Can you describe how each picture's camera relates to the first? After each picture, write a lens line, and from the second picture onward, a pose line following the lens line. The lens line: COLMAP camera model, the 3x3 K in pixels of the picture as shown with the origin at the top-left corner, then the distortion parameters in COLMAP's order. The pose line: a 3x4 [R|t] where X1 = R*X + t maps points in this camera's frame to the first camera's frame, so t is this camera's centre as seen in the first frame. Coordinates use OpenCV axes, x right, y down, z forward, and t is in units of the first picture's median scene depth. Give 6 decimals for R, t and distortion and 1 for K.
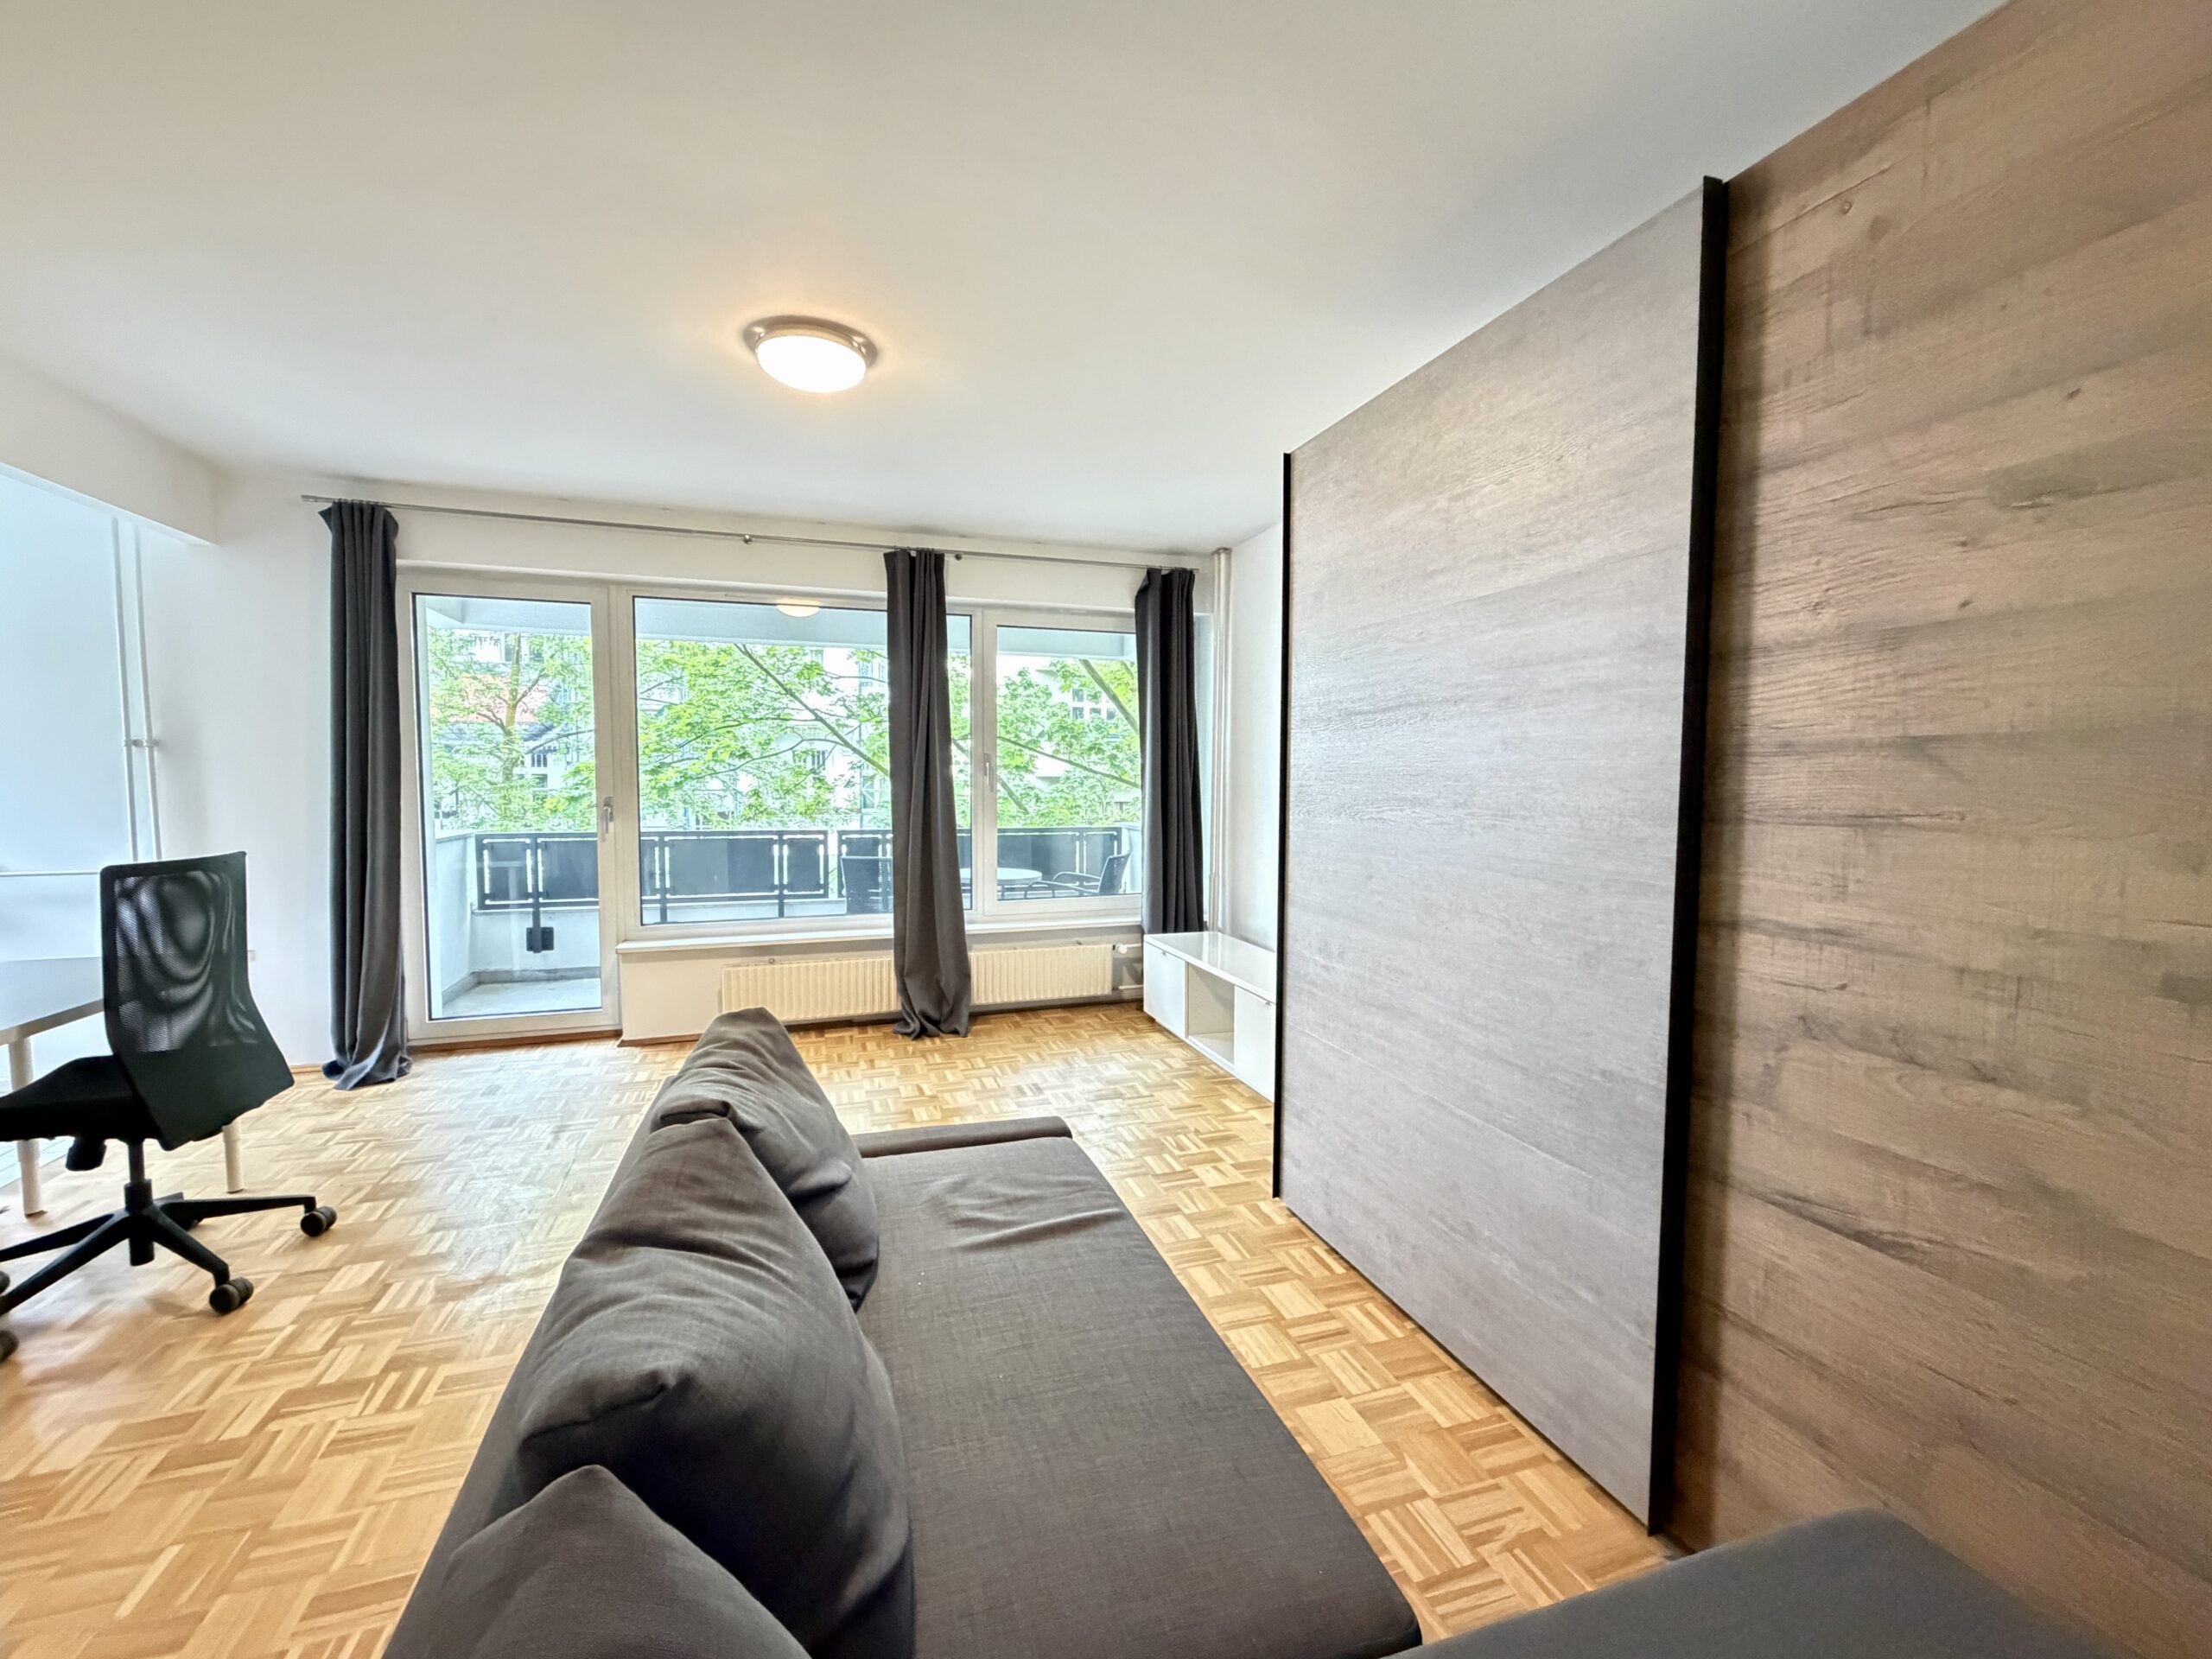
lens RADIAL K [[908.7, 0, 1103.4], [0, 908.7, 830.8], [0, 0, 1]] dist [-0.001470, -0.000136]
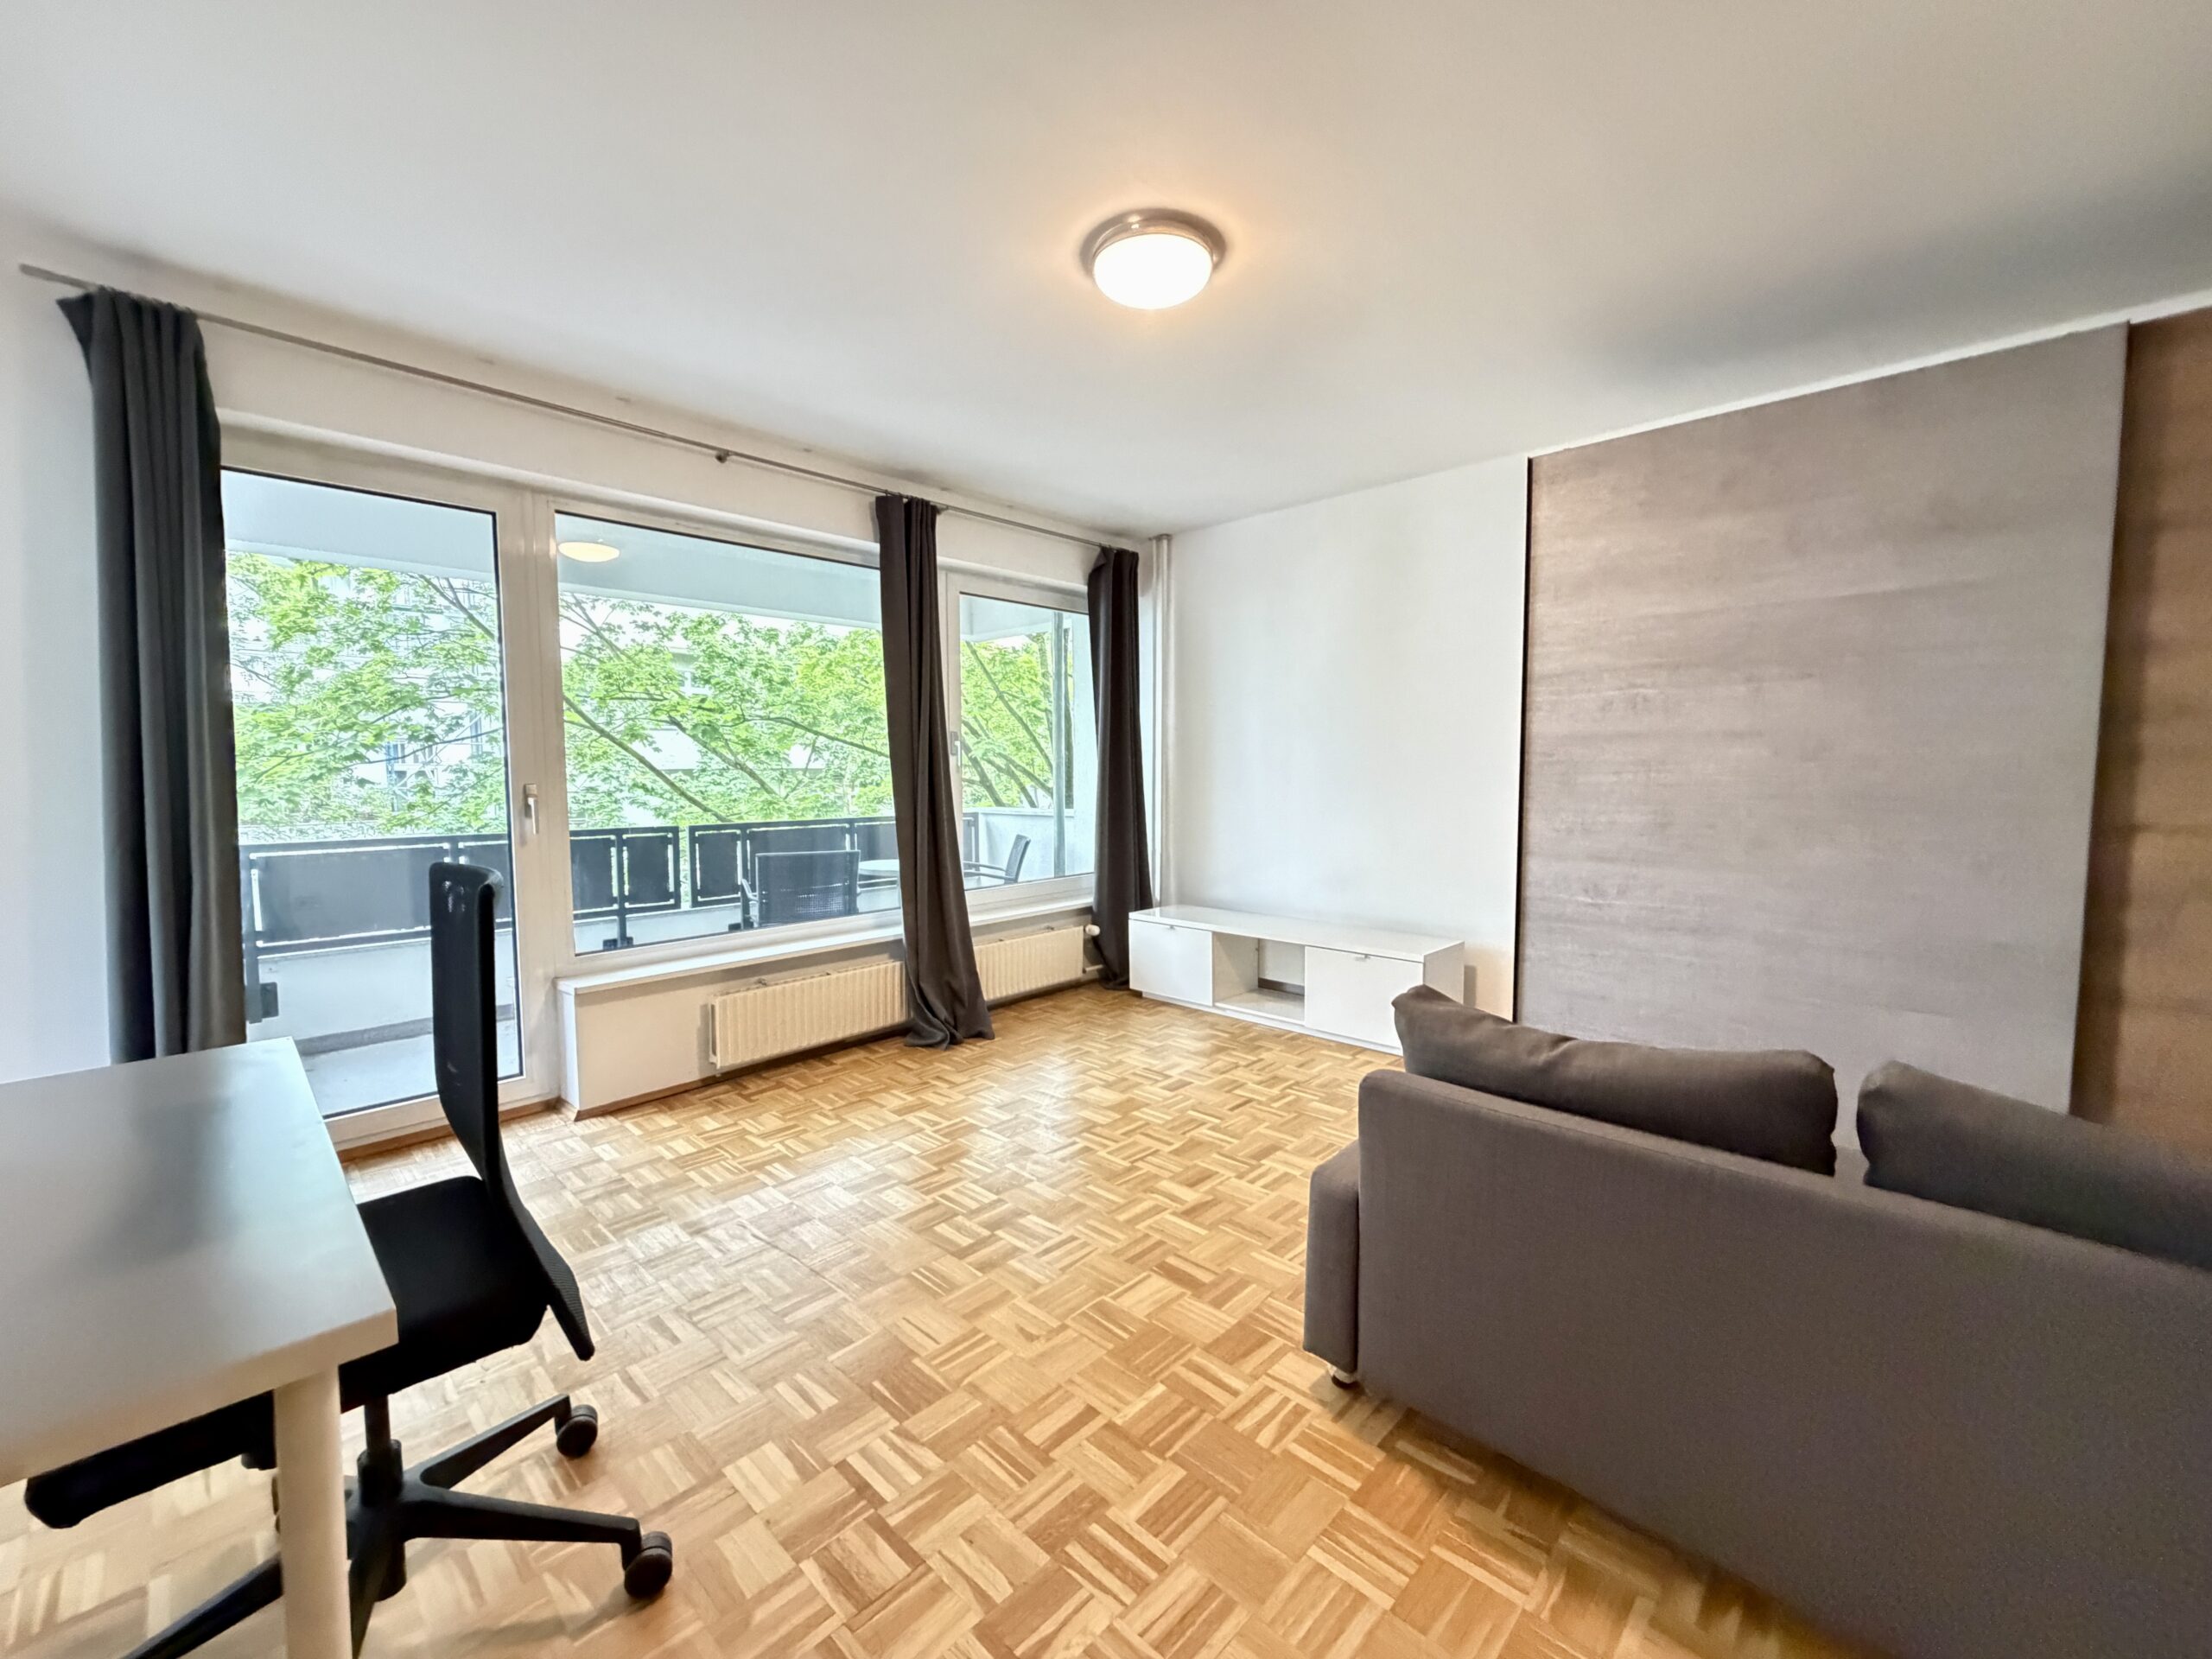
lens RADIAL K [[888.0, 0, 1101.2], [0, 888.0, 831.1], [0, 0, 1]] dist [-0.001157, -0.000296]
pose [[0.884708, -0.043883, 0.464075, -0.522309], [0.039282, 0.999036, 0.019582, 0.004827], [-0.464487, 0.000905, 0.885579, 0.174791]]
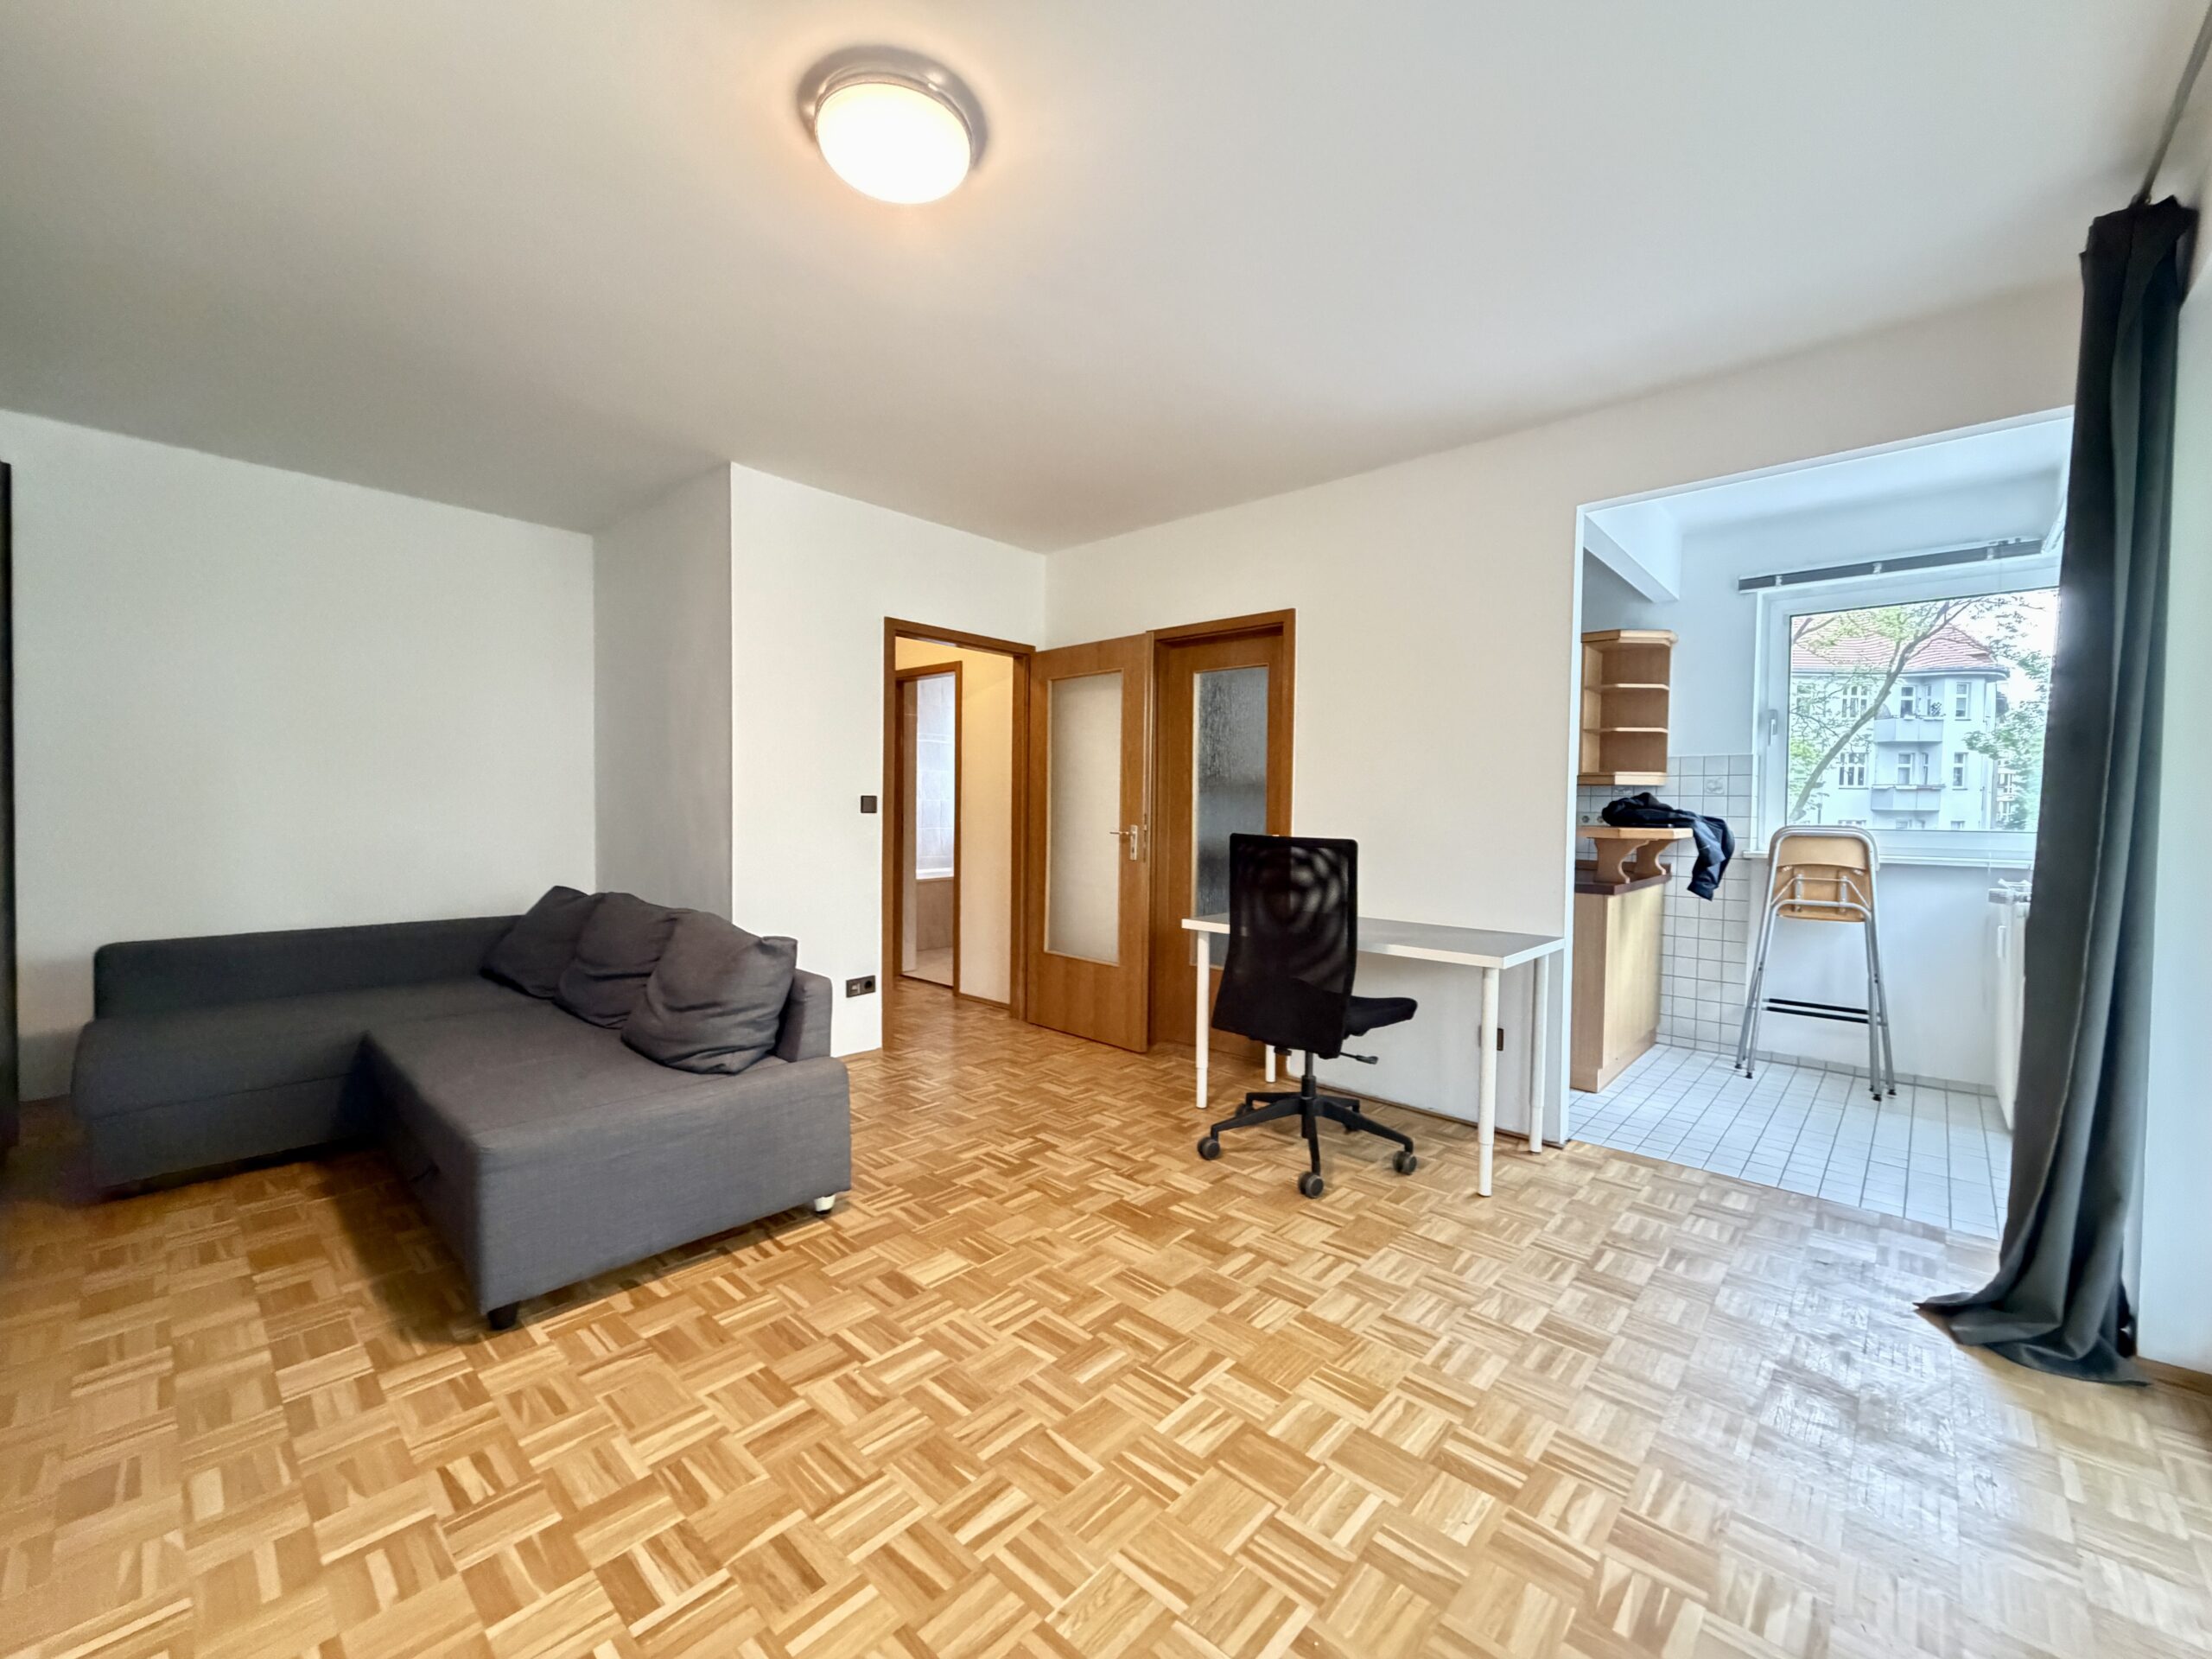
lens RADIAL K [[888.0, 0, 1101.2], [0, 888.0, 831.1], [0, 0, 1]] dist [-0.001157, -0.000296]
pose [[-0.874604, -0.002270, -0.484832, -0.087427], [-0.045245, 0.996007, 0.076955, -0.037553], [0.482722, 0.089241, -0.871215, 1.135848]]
